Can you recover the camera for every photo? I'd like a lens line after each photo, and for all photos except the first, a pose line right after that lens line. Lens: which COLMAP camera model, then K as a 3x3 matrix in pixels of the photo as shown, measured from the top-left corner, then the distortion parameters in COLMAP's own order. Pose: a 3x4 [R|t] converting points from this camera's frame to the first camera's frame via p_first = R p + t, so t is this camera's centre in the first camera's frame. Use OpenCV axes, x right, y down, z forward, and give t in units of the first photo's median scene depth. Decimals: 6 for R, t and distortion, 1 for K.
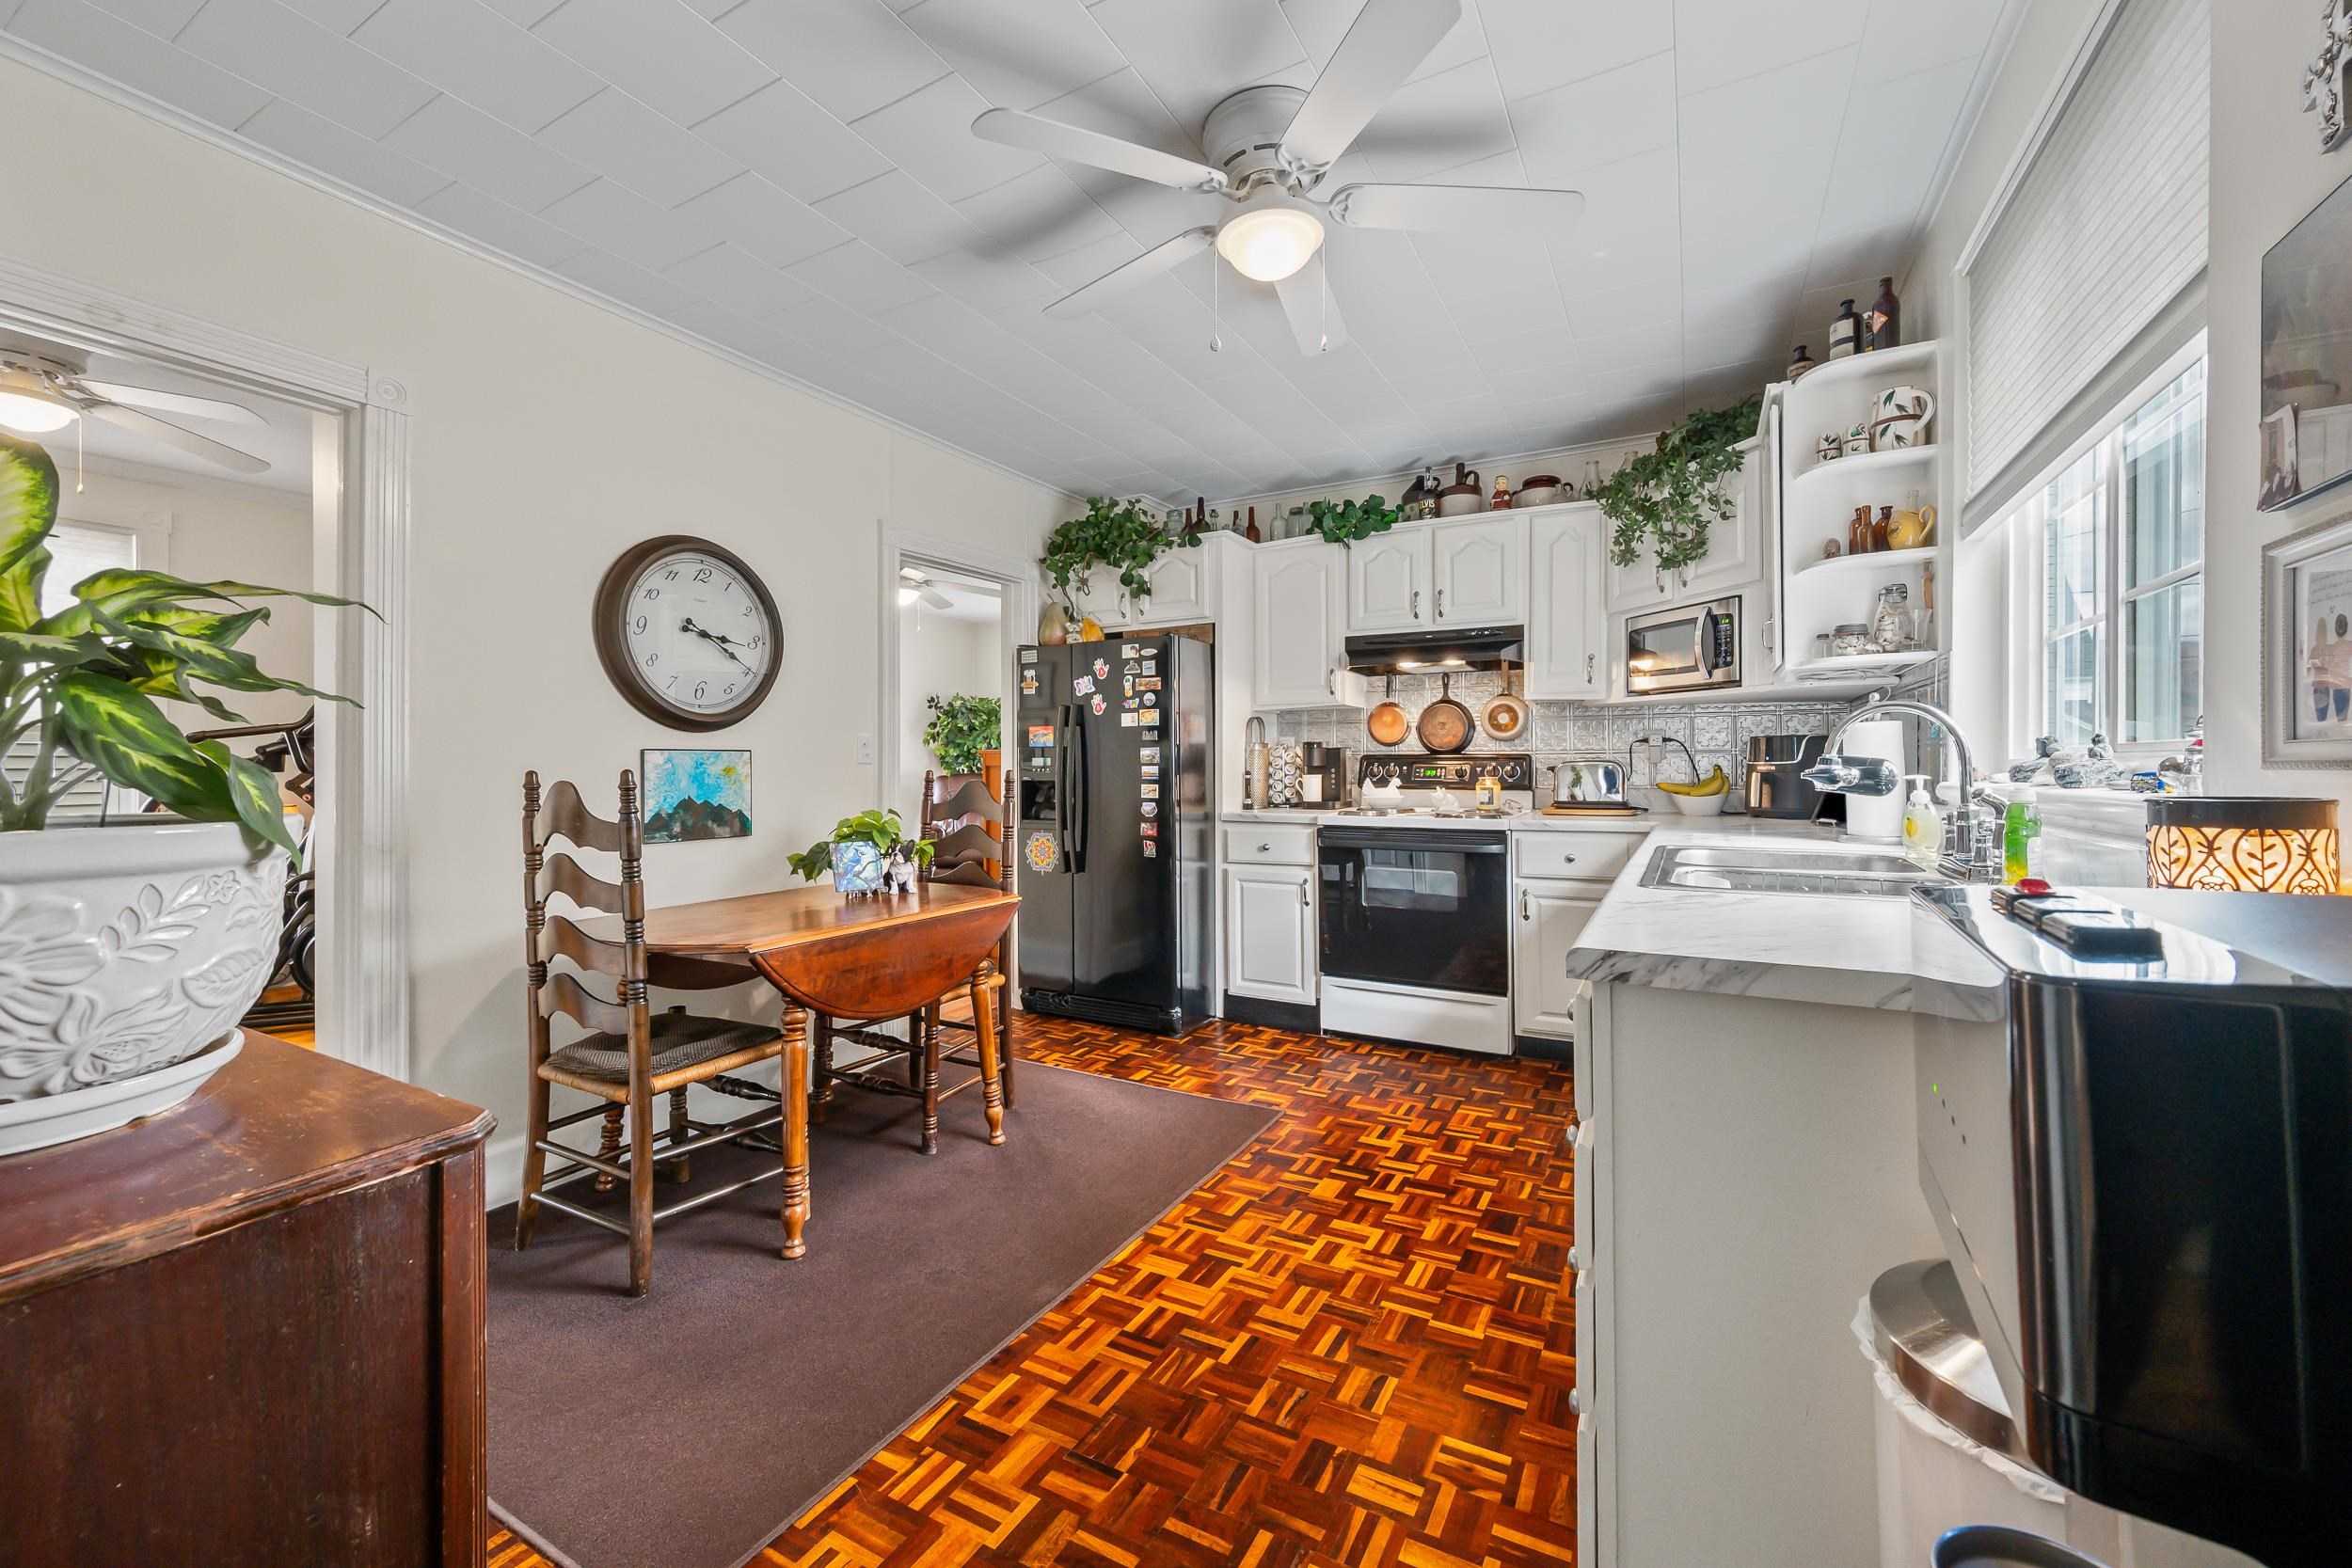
lens RADIAL K [[927.4, 0, 1179.5], [0, 927.4, 754.8], [0, 0, 1]] dist [-0.000968, 0.000064]
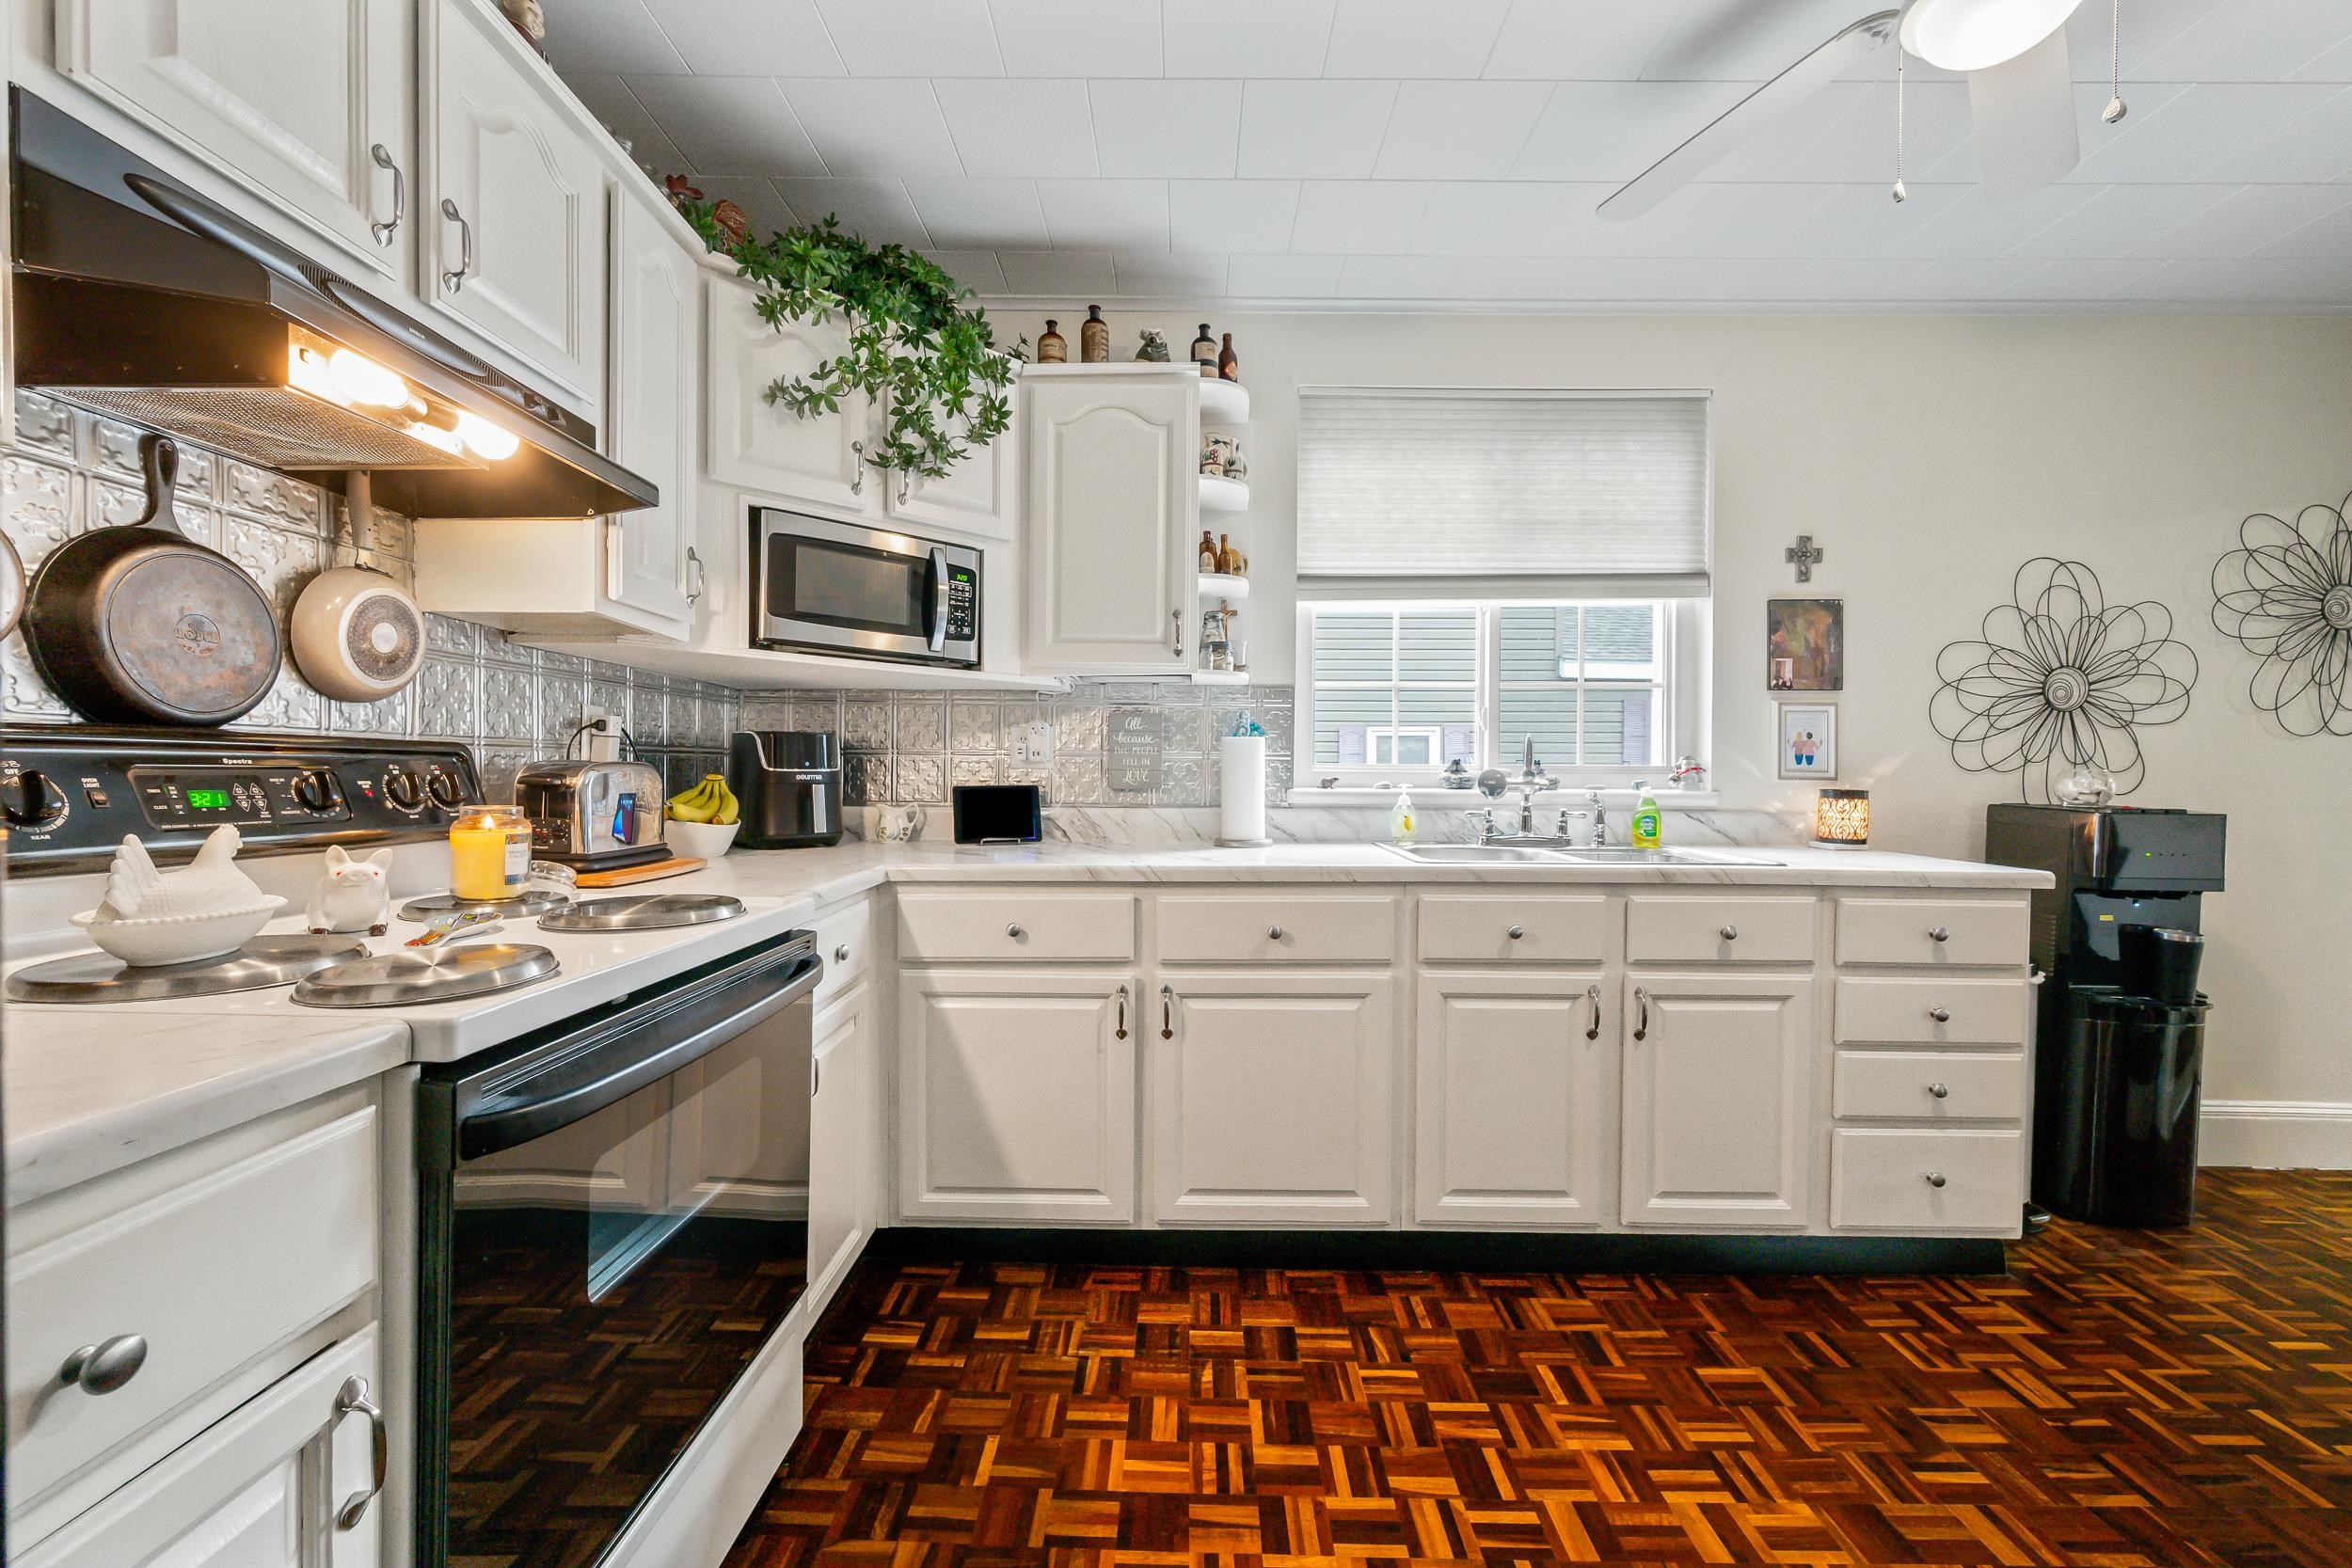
lens RADIAL K [[919.6, 0, 1179.8], [0, 919.6, 782.1], [0, 0, 1]] dist [-0.001237, -0.000072]
pose [[-0.482010, -0.010578, 0.876102, -0.152898], [-0.014423, 0.999887, 0.004137, 0.014476], [-0.876047, -0.010641, -0.482108, 1.401097]]
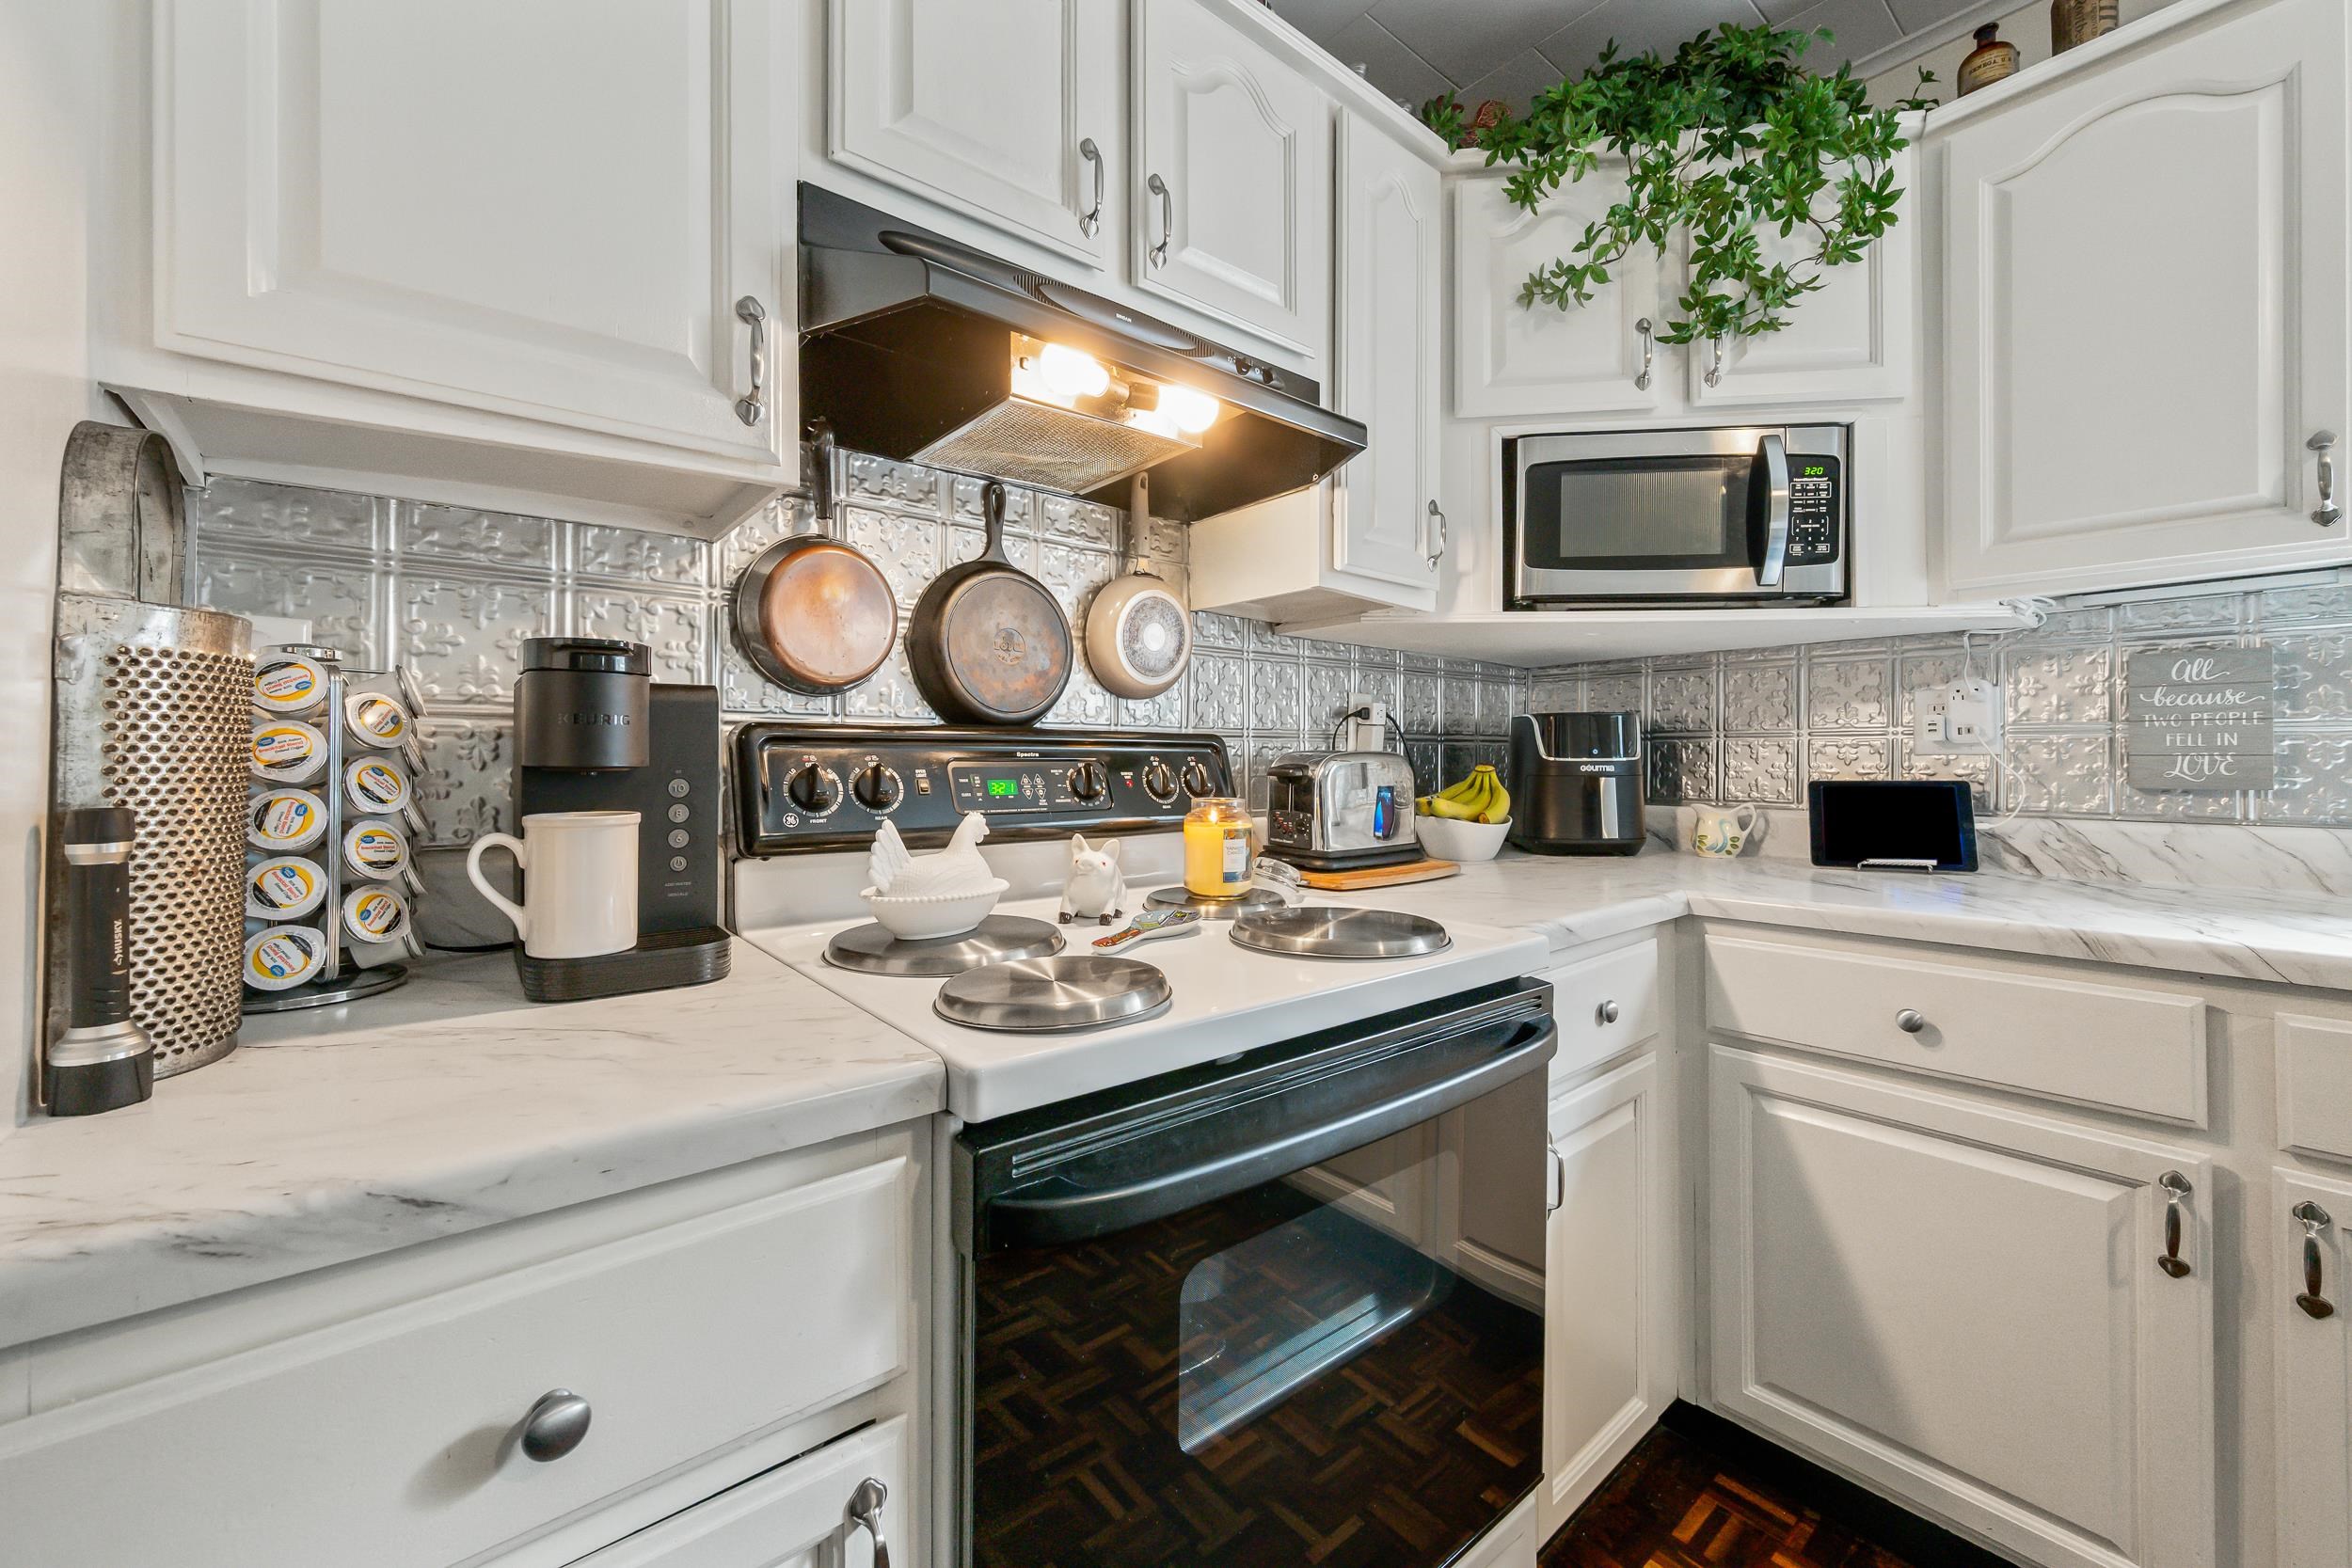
lens RADIAL K [[927.4, 0, 1179.5], [0, 927.4, 754.8], [0, 0, 1]] dist [-0.000968, 0.000064]
pose [[0.361794, 0.007576, 0.932227, 0.012944], [-0.009571, 0.999944, -0.004412, 0.014401], [-0.932209, -0.007326, 0.361846, 1.327679]]
